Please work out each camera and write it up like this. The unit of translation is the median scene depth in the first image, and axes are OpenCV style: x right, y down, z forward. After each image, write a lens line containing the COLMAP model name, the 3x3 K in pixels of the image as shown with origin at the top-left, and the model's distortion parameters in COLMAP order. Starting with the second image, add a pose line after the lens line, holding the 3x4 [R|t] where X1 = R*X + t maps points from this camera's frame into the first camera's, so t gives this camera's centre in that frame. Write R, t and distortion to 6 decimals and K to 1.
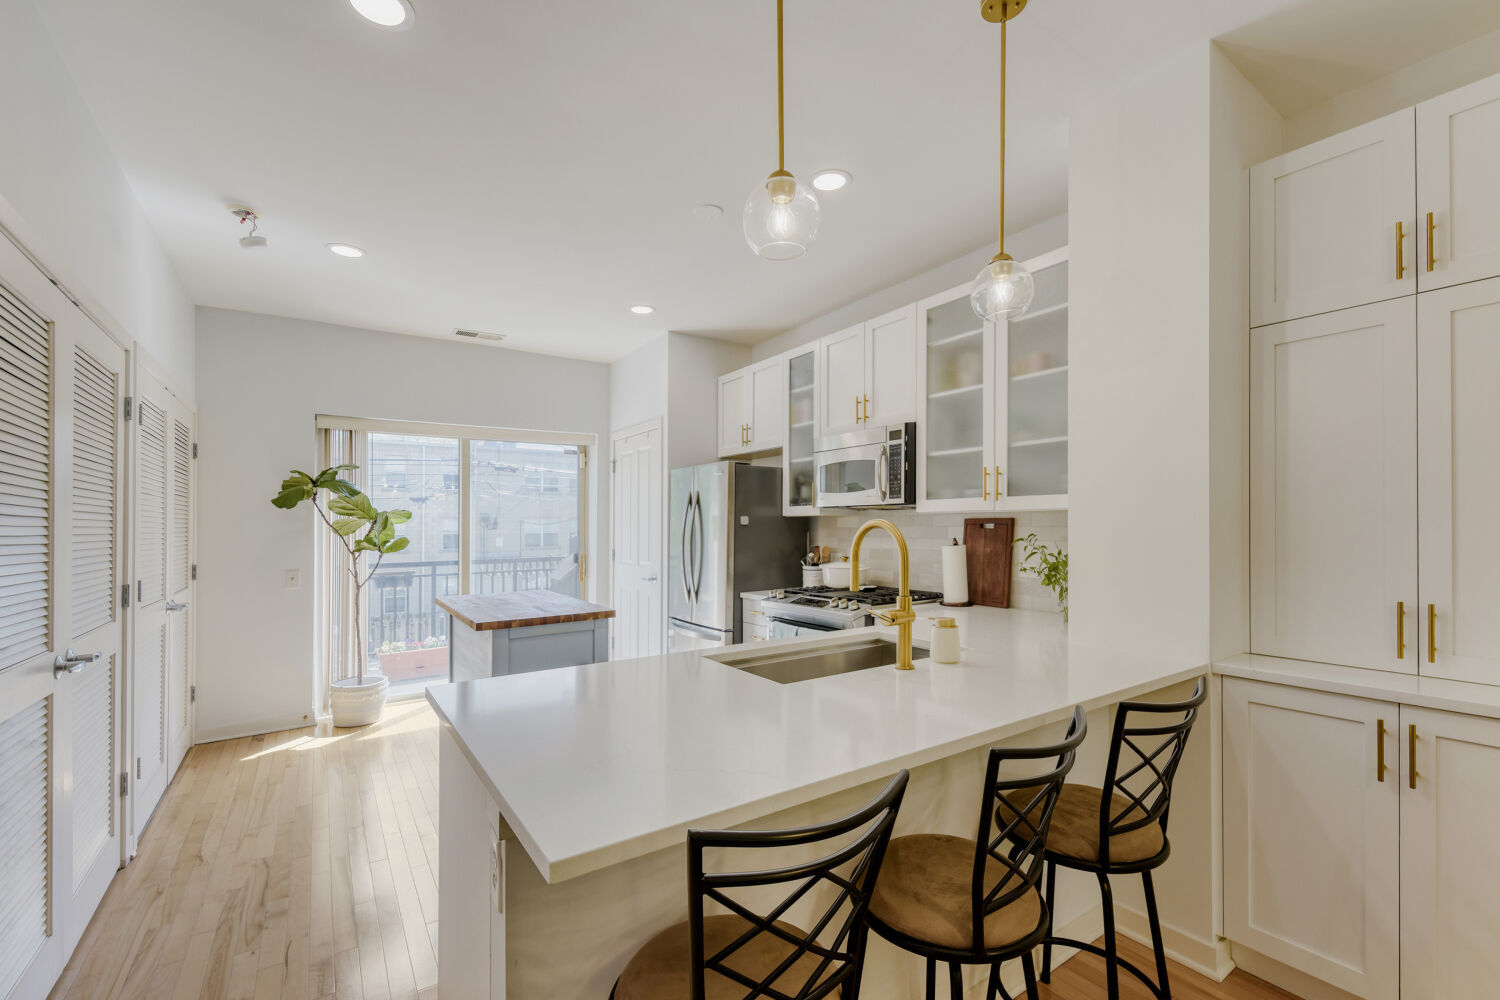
lens RADIAL K [[647.3, 0, 757.5], [0, 647.3, 508.1], [0, 0, 1]] dist [-0.002042, -0.004311]
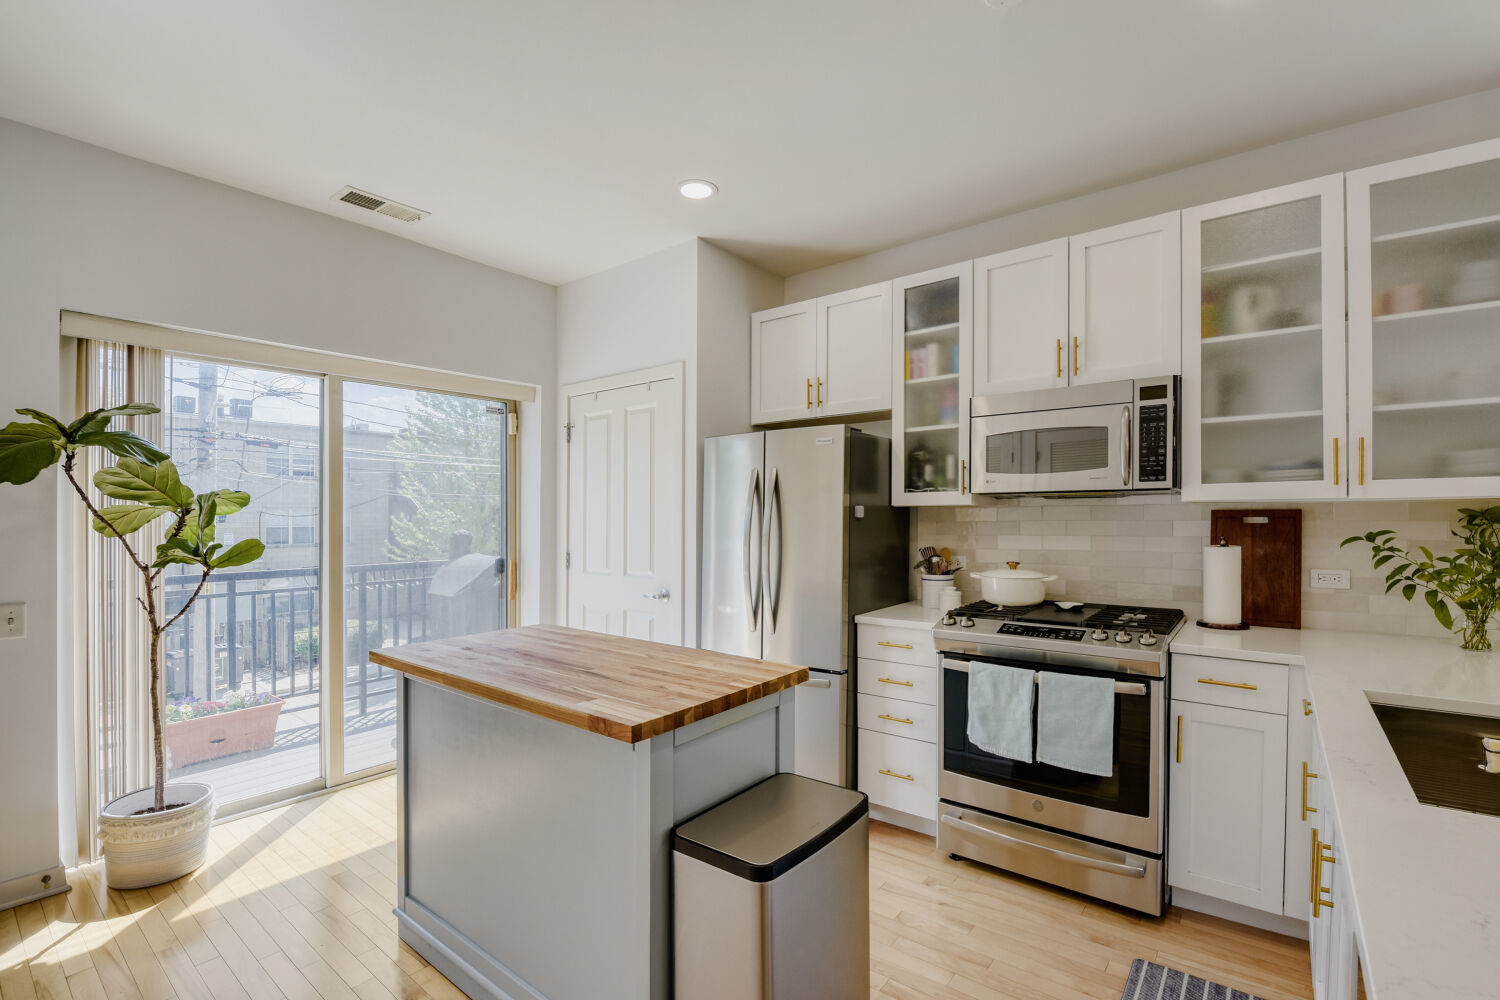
lens RADIAL K [[647.3, 0, 733.9], [0, 647.3, 508.2], [0, 0, 1]] dist [-0.002042, -0.004311]
pose [[0.952946, 0.005810, 0.303085, -0.326394], [-0.009999, 0.999875, 0.012270, 0.007575], [-0.302976, -0.014723, 0.952885, 0.340546]]
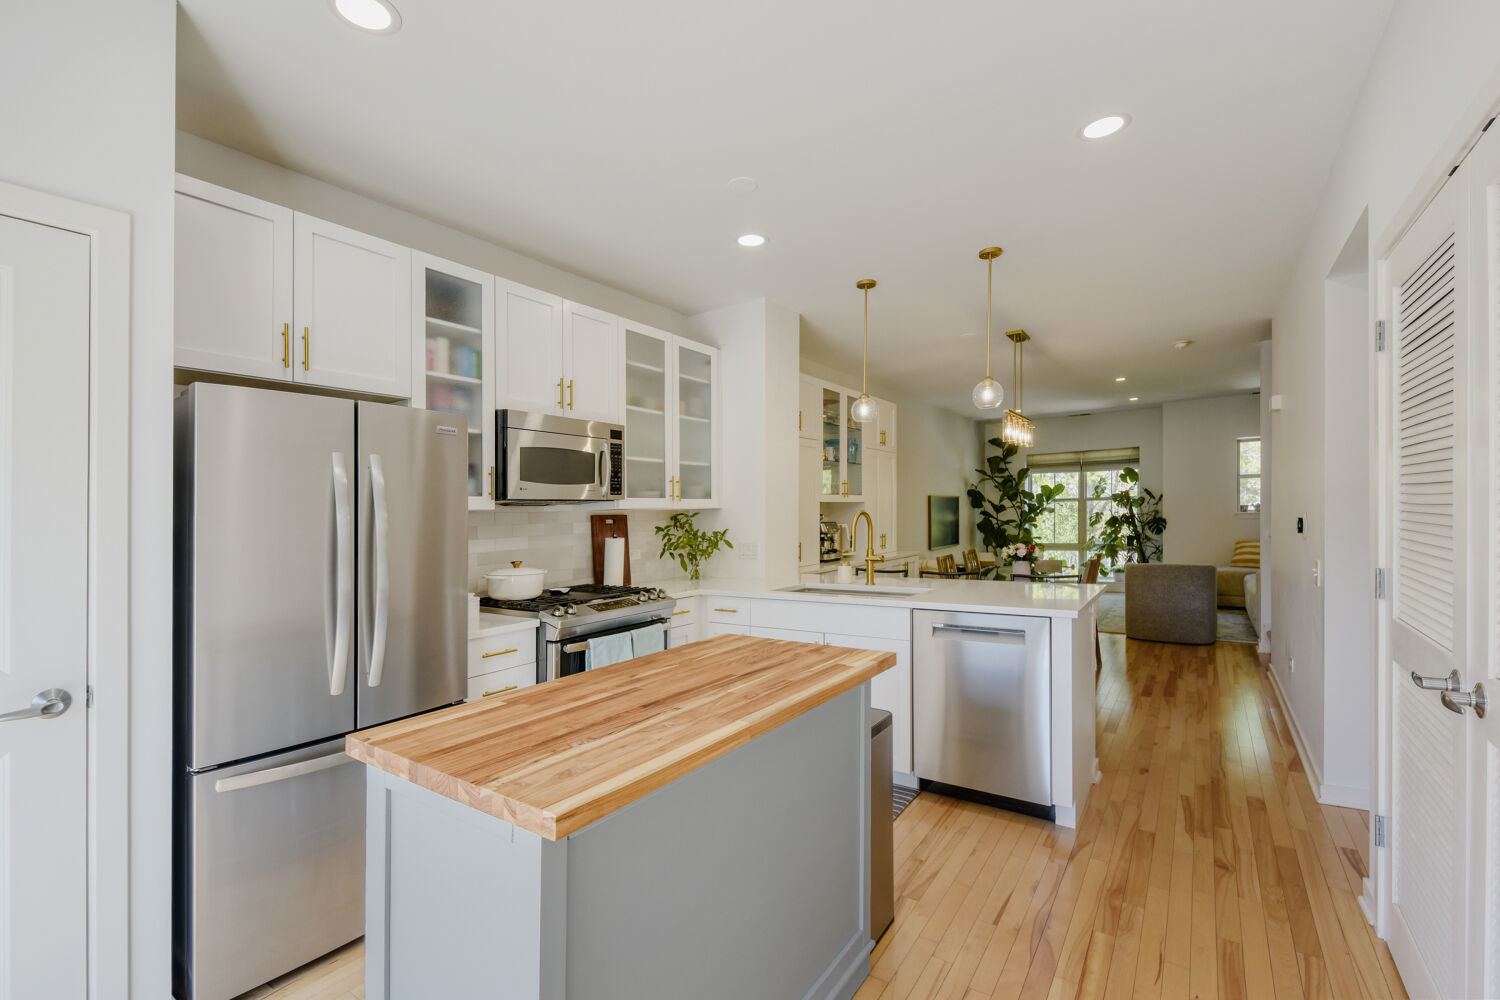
lens RADIAL K [[647.3, 0, 766.6], [0, 647.3, 535.8], [0, 0, 1]] dist [-0.002042, -0.004311]
pose [[-0.379302, -0.015338, 0.925146, -0.633040], [0.001016, 0.999855, 0.016994, 0.025154], [-0.925273, 0.007386, -0.379231, 0.868704]]
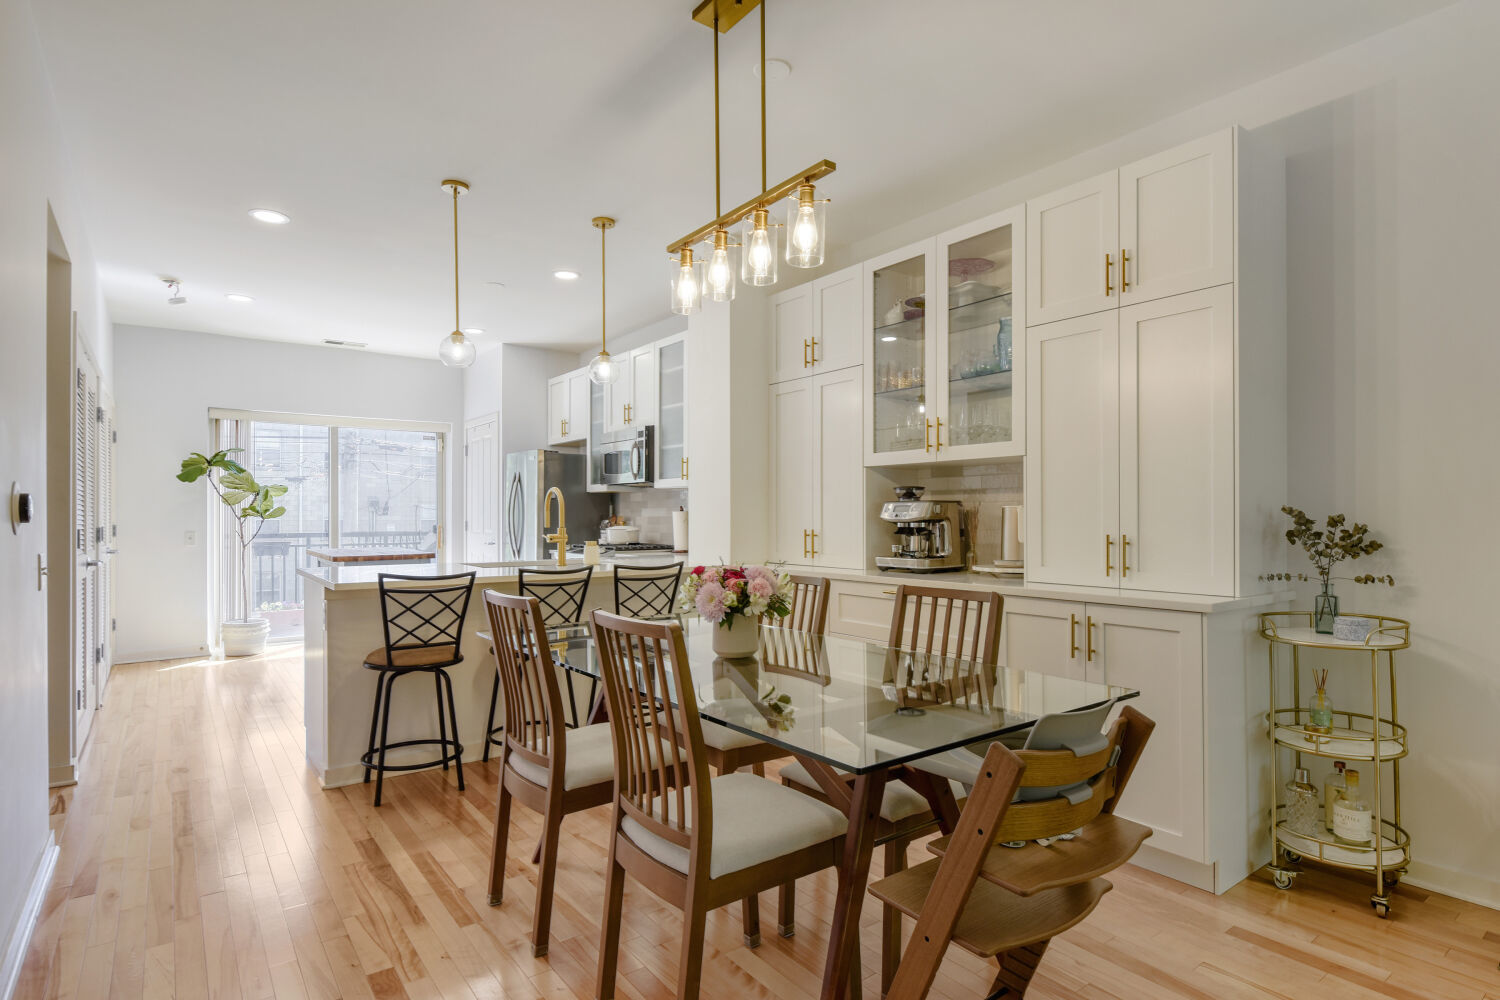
lens RADIAL K [[754.6, 0, 753.3], [0, 754.6, 508.8], [0, 0, 1]] dist [0.003047, -0.002247]
pose [[0.997981, 0.007891, 0.063022, 0.283120], [-0.009103, 0.999779, 0.018971, 0.013941], [-0.062858, -0.019506, 0.997832, -0.538505]]
